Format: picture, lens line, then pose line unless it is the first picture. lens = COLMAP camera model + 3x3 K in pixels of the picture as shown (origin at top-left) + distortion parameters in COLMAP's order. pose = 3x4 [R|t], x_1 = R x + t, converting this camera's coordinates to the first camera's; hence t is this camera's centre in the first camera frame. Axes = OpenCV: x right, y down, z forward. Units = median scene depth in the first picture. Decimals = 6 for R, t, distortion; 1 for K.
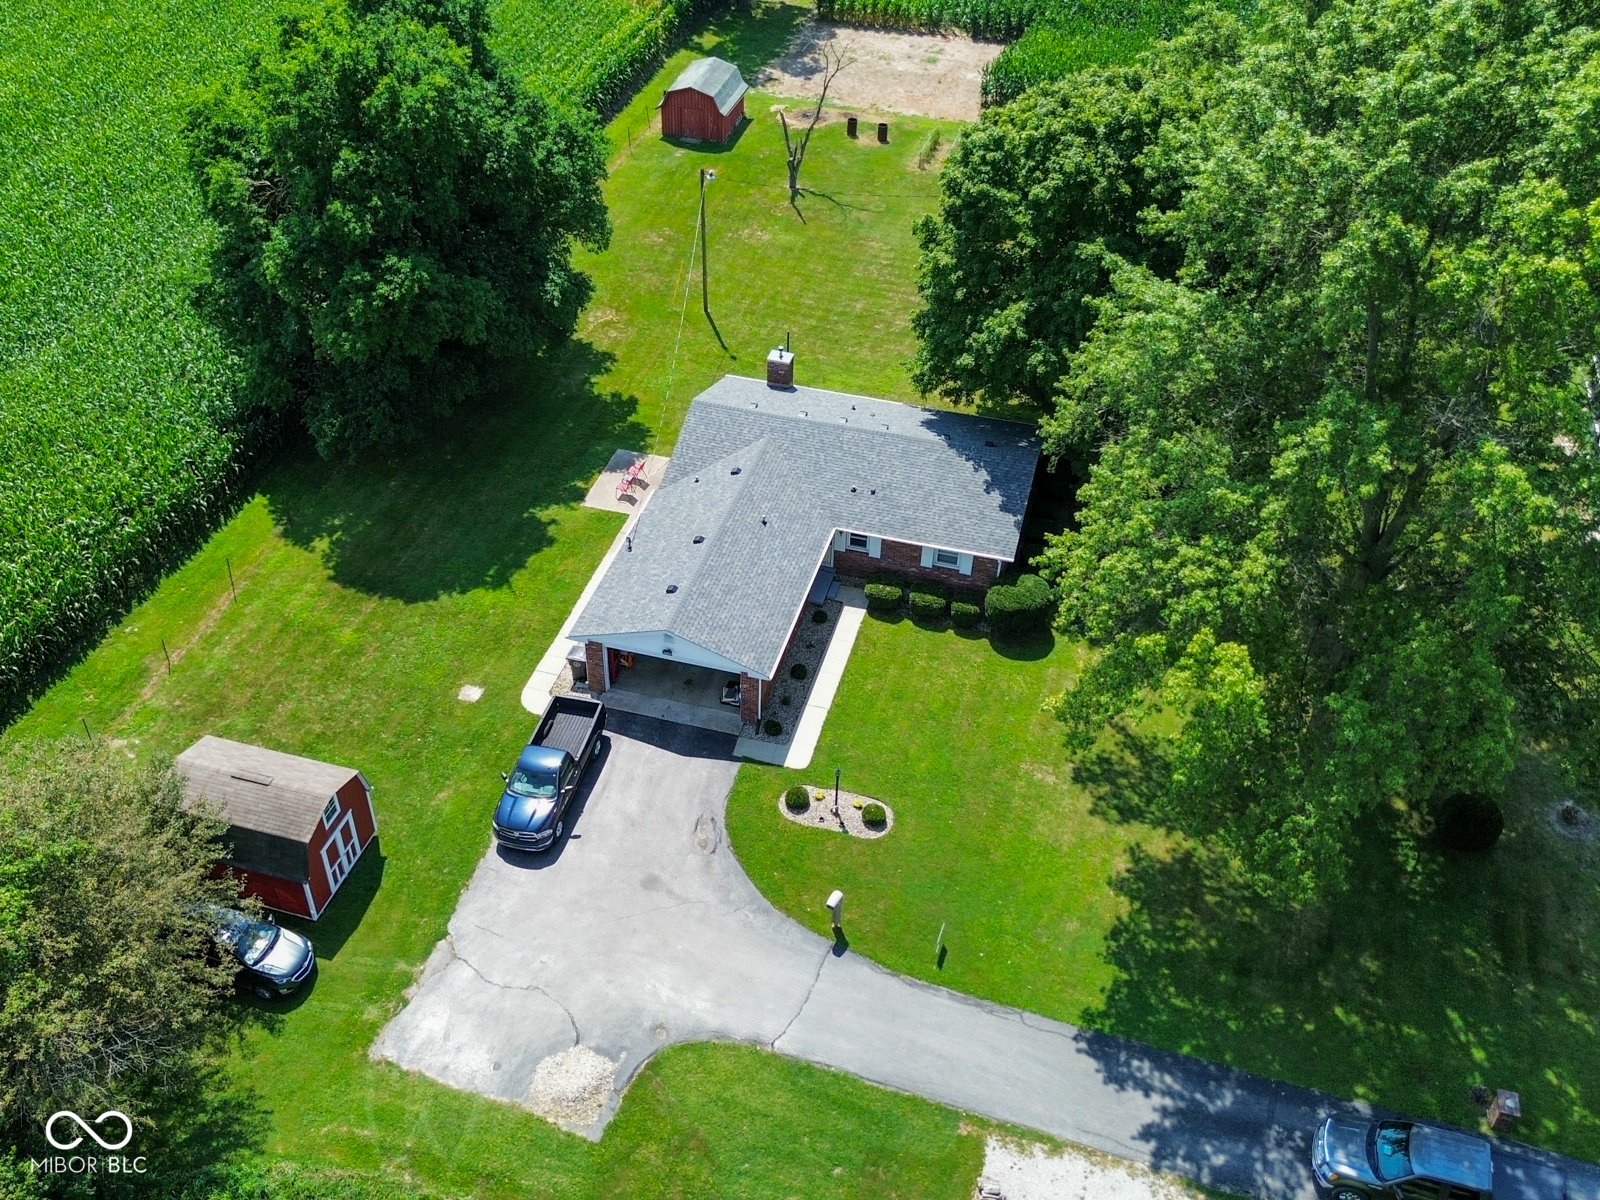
lens RADIAL K [[1539.8, 0, 750.0], [0, 1539.8, 595.3], [0, 0, 1]] dist [0.018997, 0.000000]
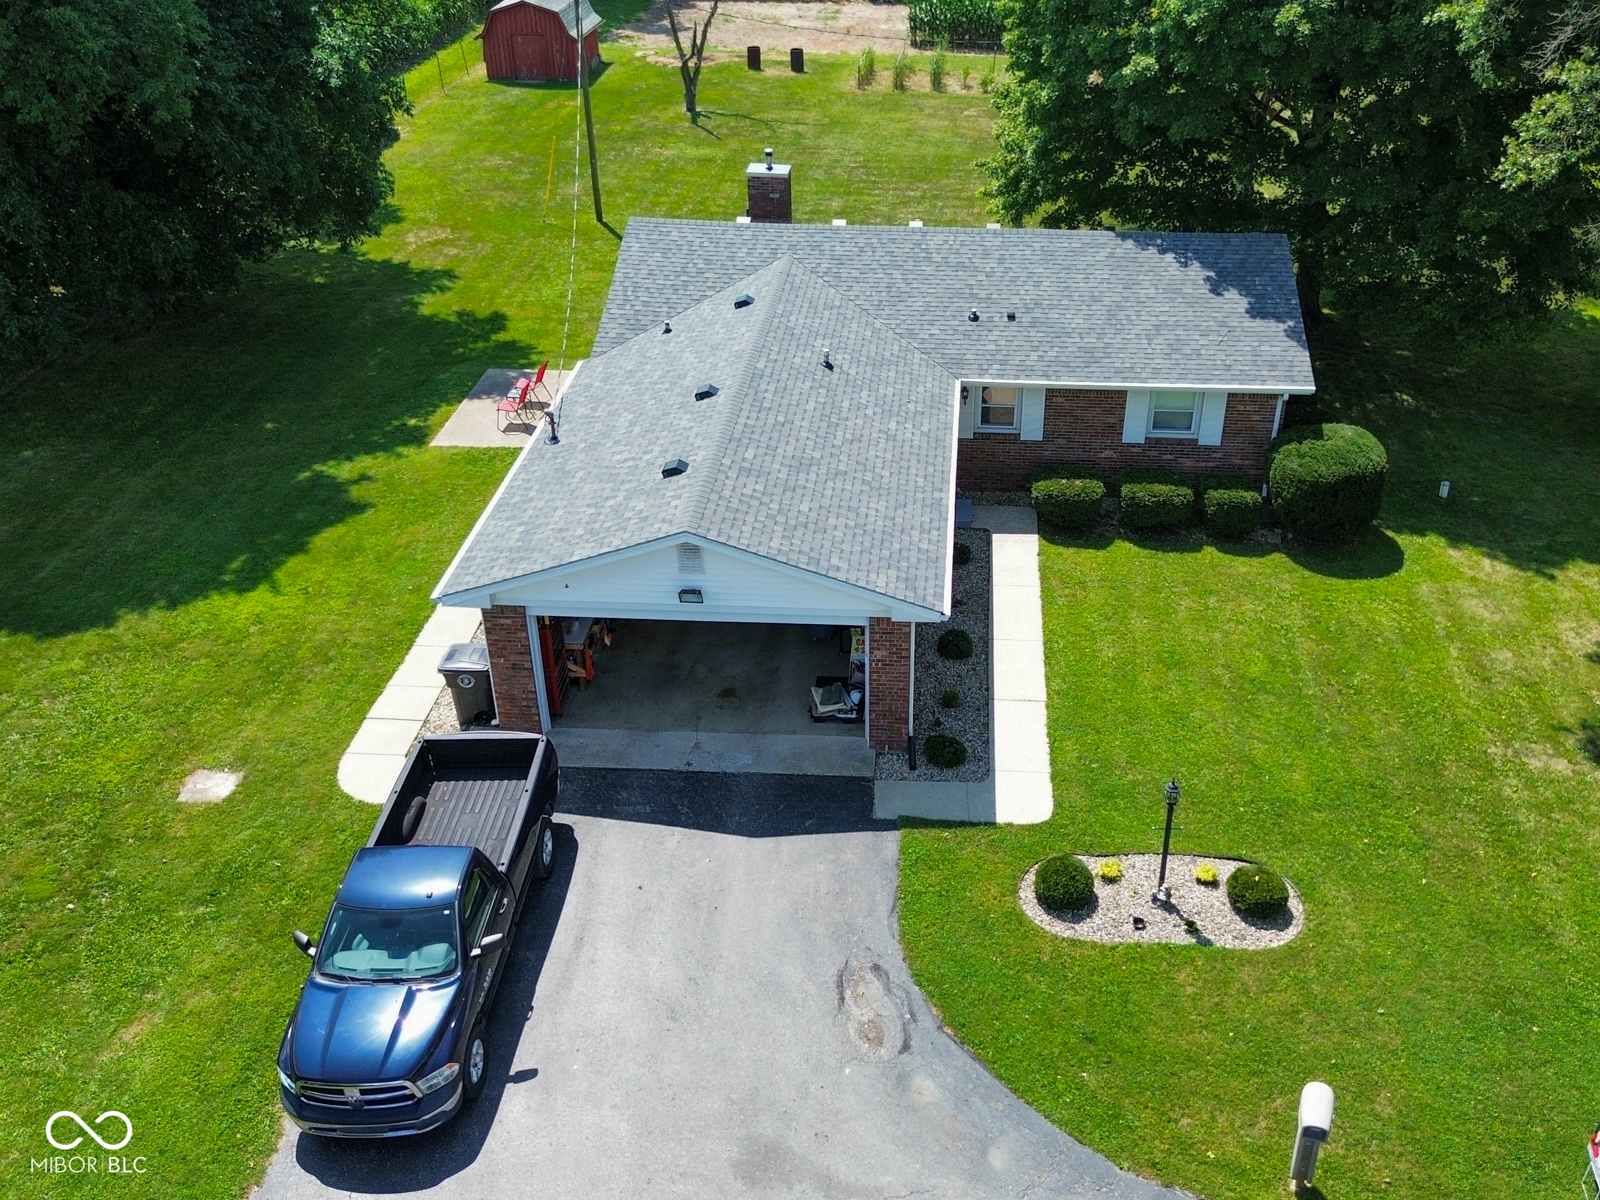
lens RADIAL K [[1539.8, 0, 899.4], [0, 1539.8, 582.4], [0, 0, 1]] dist [0.018997, 0.000000]
pose [[0.971105, -0.114259, 0.209525, -0.084081], [0.147212, 0.977806, -0.149076, 0.102604], [-0.187841, 0.175613, 0.966372, 0.567848]]
